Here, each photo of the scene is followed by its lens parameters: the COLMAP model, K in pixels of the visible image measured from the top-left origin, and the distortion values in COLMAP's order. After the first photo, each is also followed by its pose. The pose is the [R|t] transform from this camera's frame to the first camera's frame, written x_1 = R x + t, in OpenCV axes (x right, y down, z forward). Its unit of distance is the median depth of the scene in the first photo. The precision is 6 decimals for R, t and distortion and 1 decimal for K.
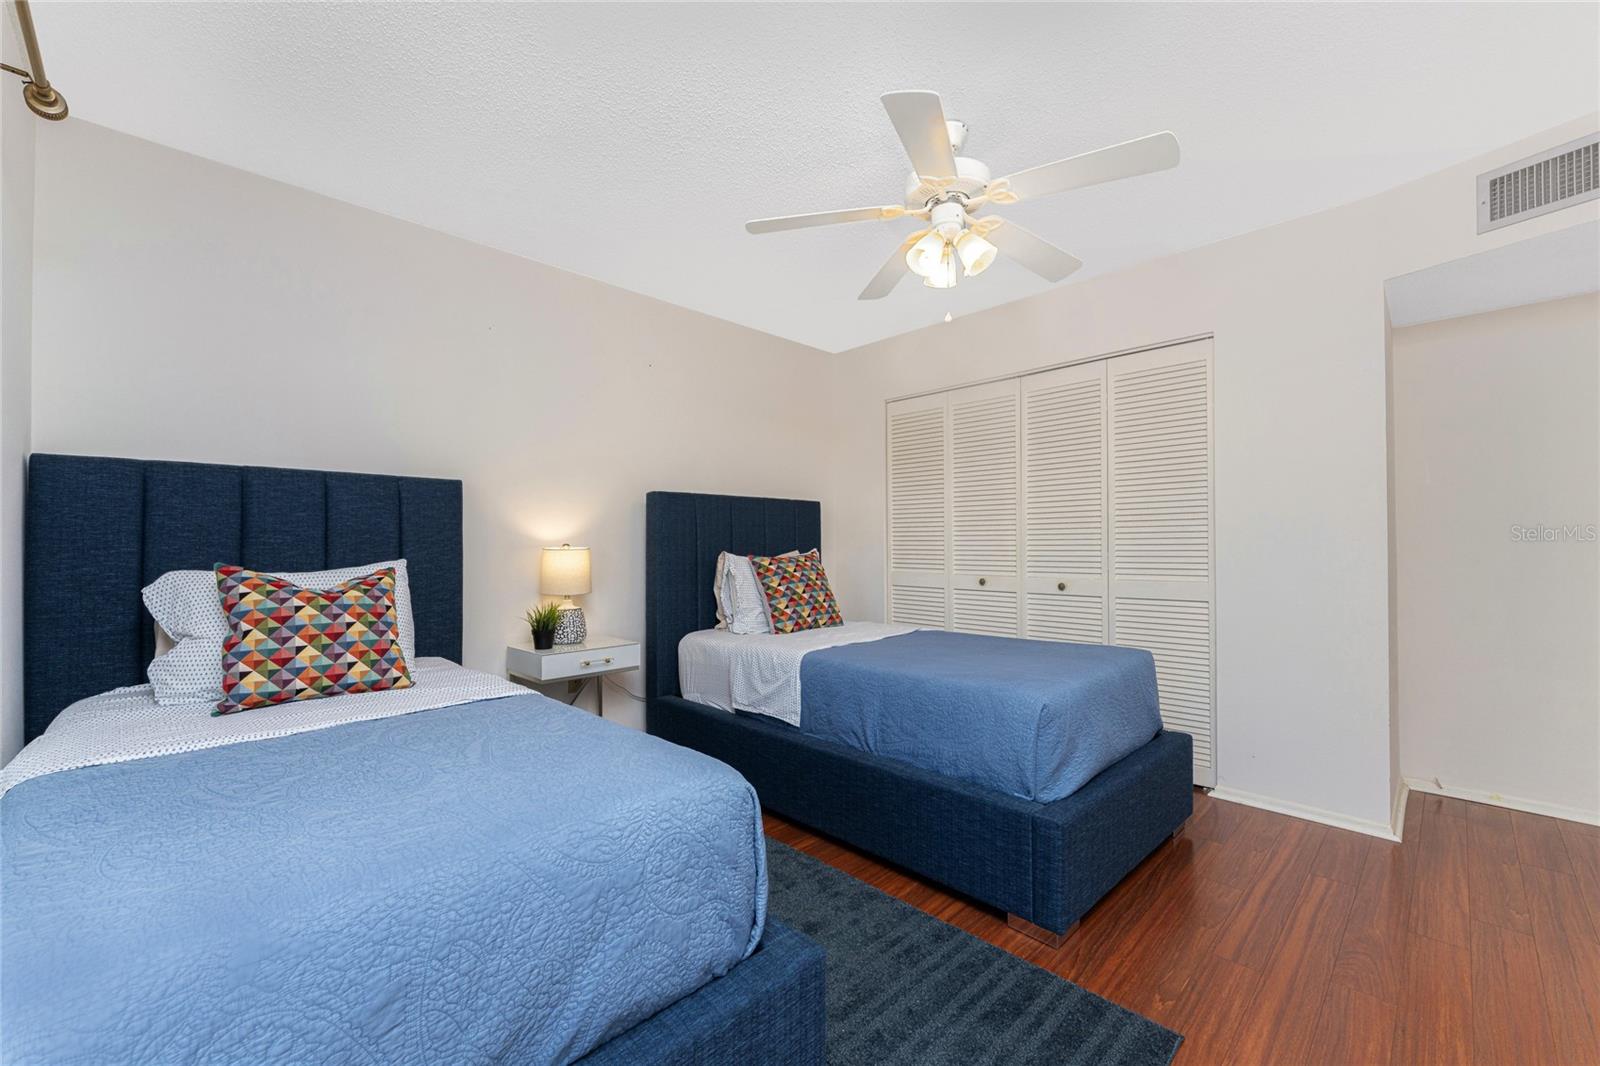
lens RADIAL K [[645.1, 0, 793.5], [0, 645.1, 535.6], [0, 0, 1]] dist [0.003919, 0.000235]
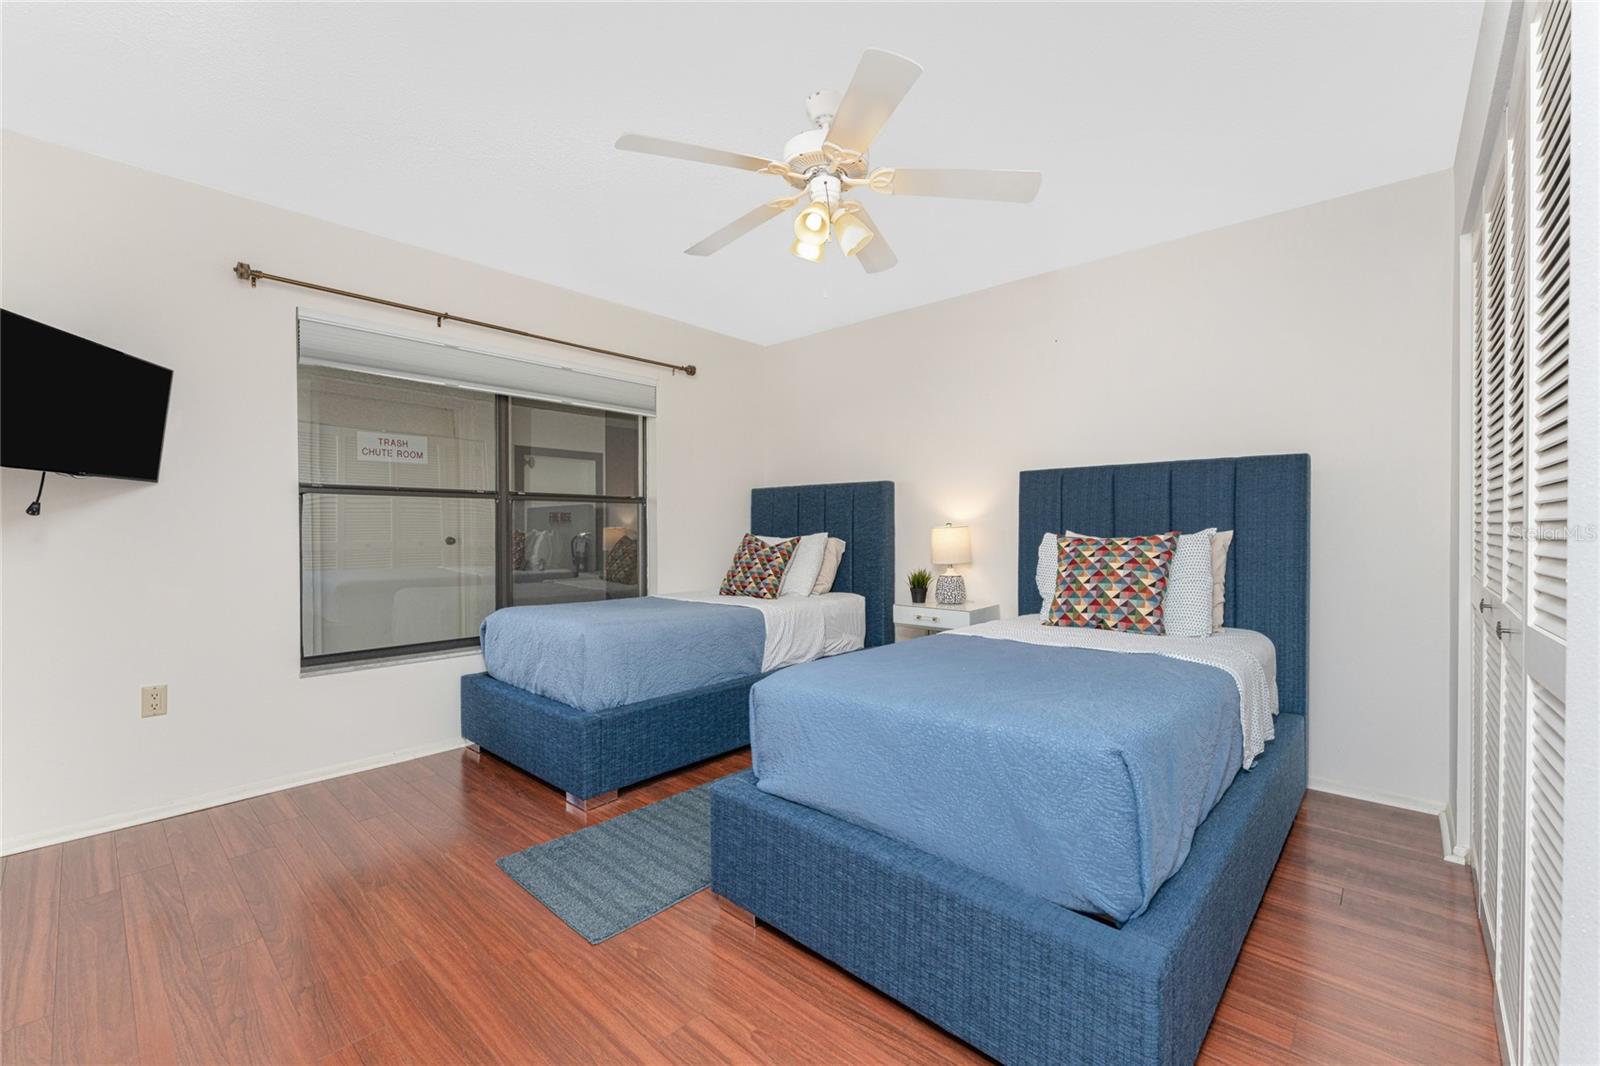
lens RADIAL K [[645.1, 0, 793.0], [0, 645.1, 535.0], [0, 0, 1]] dist [0.003919, 0.000235]
pose [[0.066465, 0.013284, -0.997700, 0.810172], [0.015306, 0.999780, 0.014331, 0.012555], [0.997671, -0.016223, 0.066247, 0.590833]]
